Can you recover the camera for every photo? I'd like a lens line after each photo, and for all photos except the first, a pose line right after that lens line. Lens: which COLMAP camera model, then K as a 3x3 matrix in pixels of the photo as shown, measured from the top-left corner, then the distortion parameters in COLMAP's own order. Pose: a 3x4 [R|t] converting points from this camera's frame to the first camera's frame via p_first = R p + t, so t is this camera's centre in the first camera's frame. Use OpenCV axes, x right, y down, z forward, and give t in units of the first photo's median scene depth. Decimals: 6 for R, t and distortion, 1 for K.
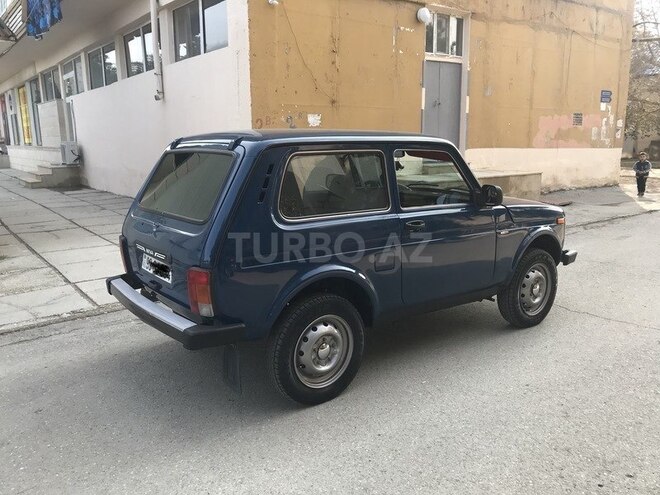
lens RADIAL K [[551.0, 0, 330.0], [0, 551.0, 247.5], [0, 0, 1]] dist [-0.003384, -0.002523]
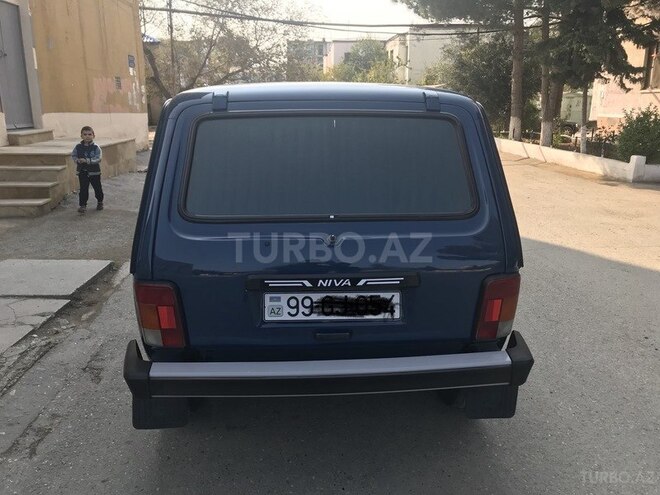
lens RADIAL K [[540.4, 0, 330.0], [0, 540.4, 247.5], [0, 0, 1]] dist [0.003135, -0.007116]
pose [[0.529137, -0.195552, 0.825695, -0.208819], [0.139024, 0.979912, 0.142984, -0.031423], [-0.837070, 0.039134, 0.545695, 0.173039]]
